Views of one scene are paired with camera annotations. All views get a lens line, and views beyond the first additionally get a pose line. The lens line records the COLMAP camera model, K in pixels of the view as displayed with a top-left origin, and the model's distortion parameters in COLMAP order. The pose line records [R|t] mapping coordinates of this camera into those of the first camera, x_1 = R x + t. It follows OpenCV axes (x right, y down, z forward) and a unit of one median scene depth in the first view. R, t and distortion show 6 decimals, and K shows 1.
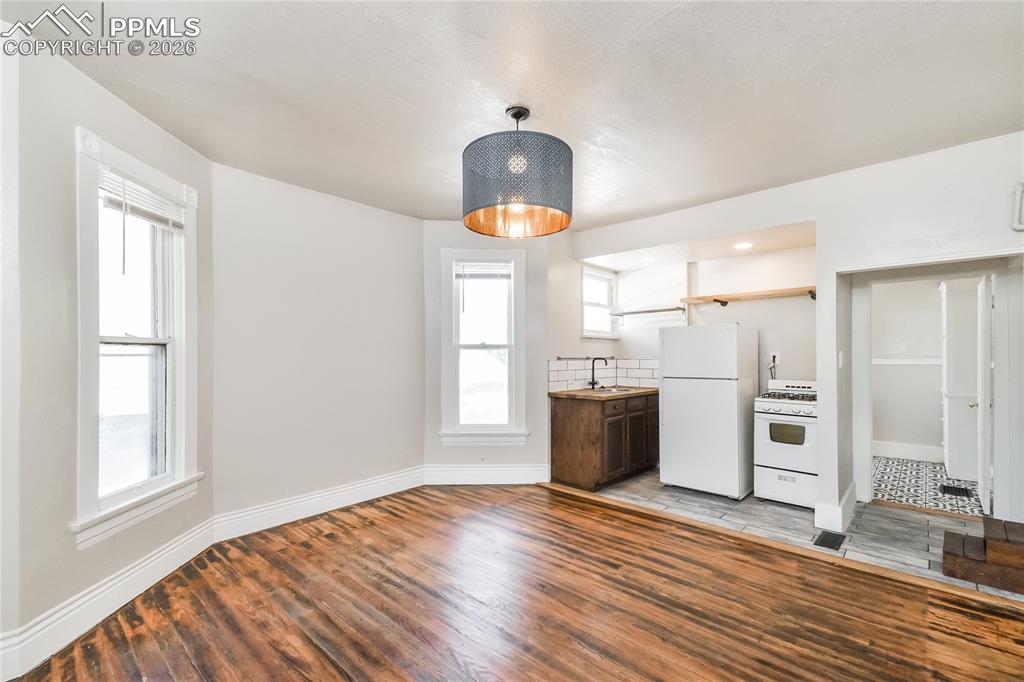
lens RADIAL K [[446.5, 0, 469.3], [0, 446.5, 350.6], [0, 0, 1]] dist [0.029058, -0.008172]
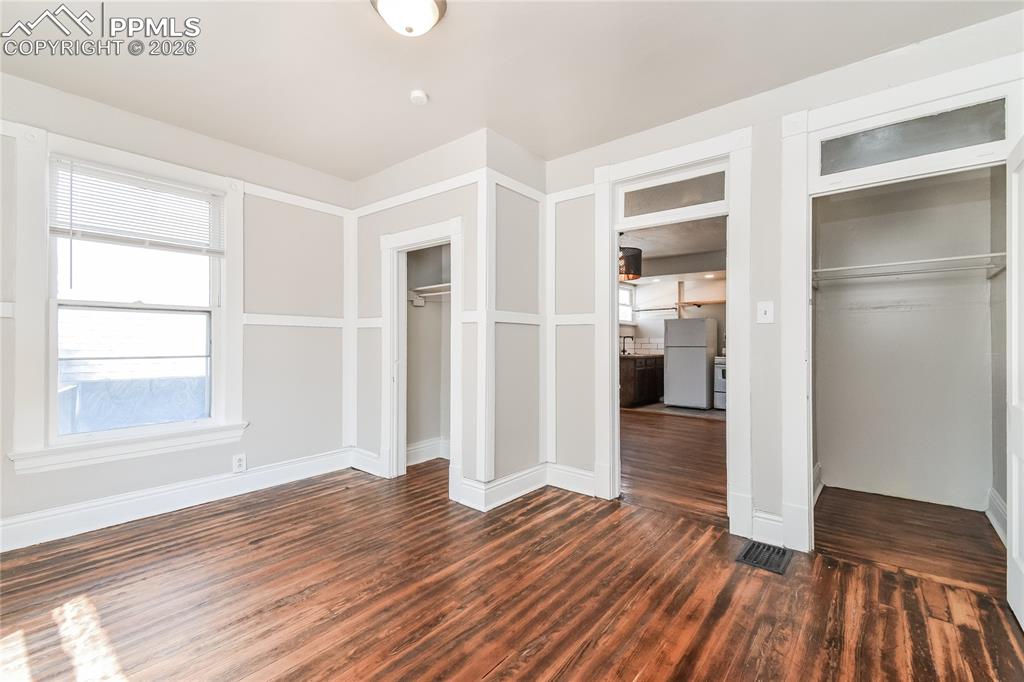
lens RADIAL K [[446.5, 0, 463.5], [0, 446.5, 340.6], [0, 0, 1]] dist [0.029058, -0.008172]
pose [[0.998932, 0.001945, 0.046168, -0.556467], [-0.002256, 0.999975, 0.006675, 0.028916], [-0.046154, -0.006772, 0.998911, -0.916217]]
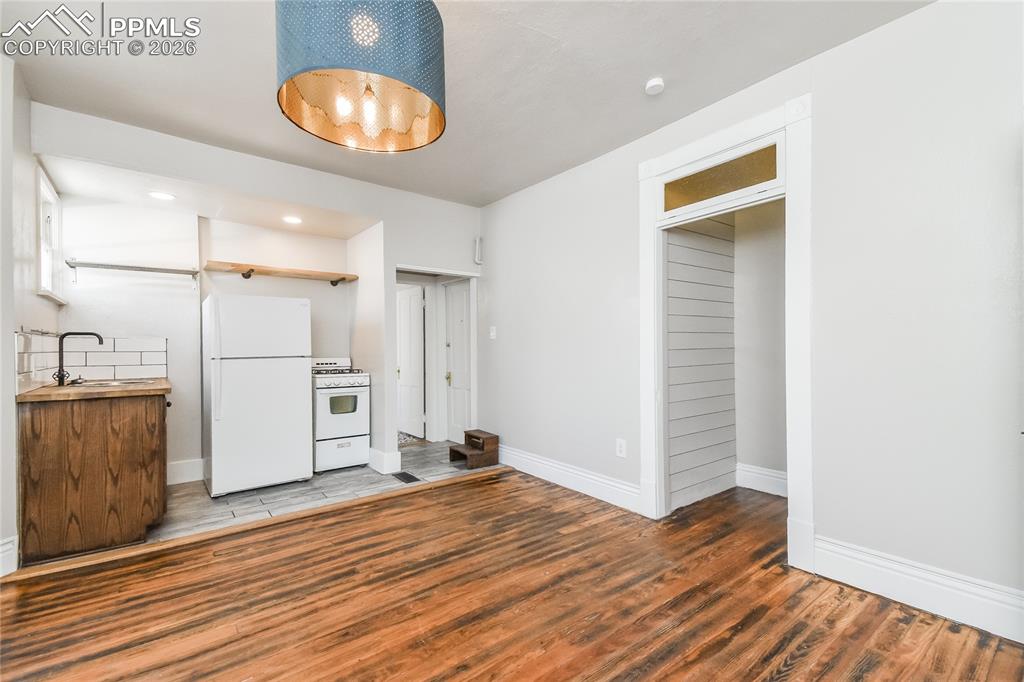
lens RADIAL K [[446.5, 0, 559.0], [0, 446.5, 348.5], [0, 0, 1]] dist [0.029058, -0.008172]
pose [[0.072108, -0.005132, 0.997384, -0.359405], [-0.003456, 0.999979, 0.005396, 0.041044], [-0.997391, -0.003836, 0.072089, 0.411709]]
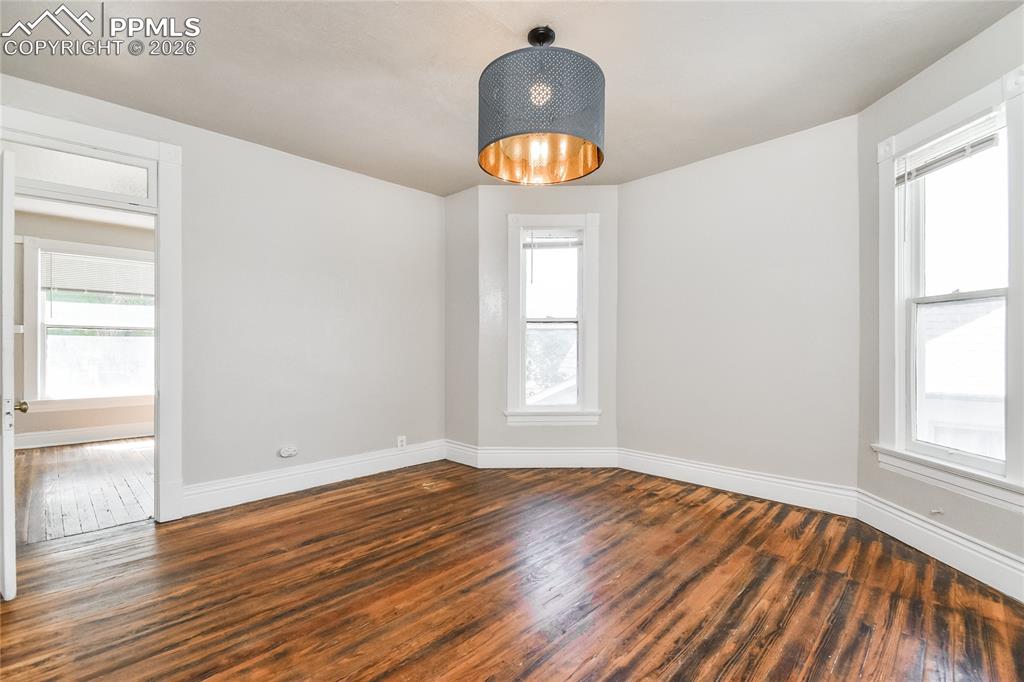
lens RADIAL K [[446.5, 0, 556.2], [0, 446.5, 343.3], [0, 0, 1]] dist [0.029058, -0.008172]
pose [[0.055141, -0.002216, -0.998476, 0.634161], [0.012493, 0.999921, -0.001529, 0.045646], [0.998400, -0.012390, 0.055165, 0.621395]]
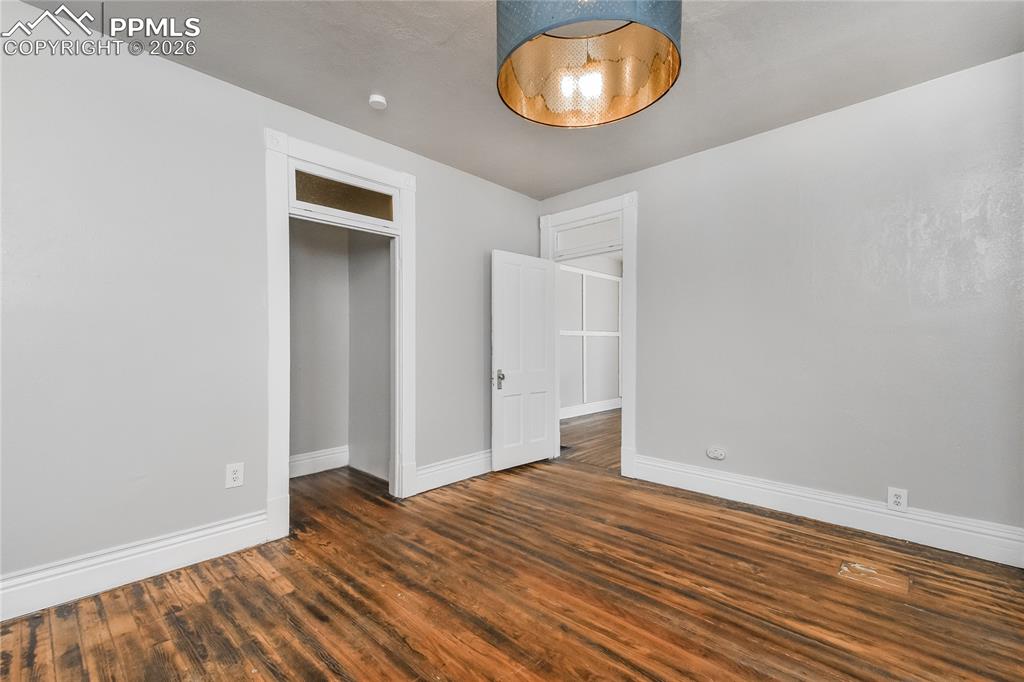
lens RADIAL K [[446.5, 0, 459.8], [0, 446.5, 336.9], [0, 0, 1]] dist [0.029058, -0.008172]
pose [[-0.999772, 0.001686, 0.021288, 0.168670], [0.001119, 0.999646, -0.026591, 0.051650], [-0.021326, -0.026561, -0.999420, 1.030826]]
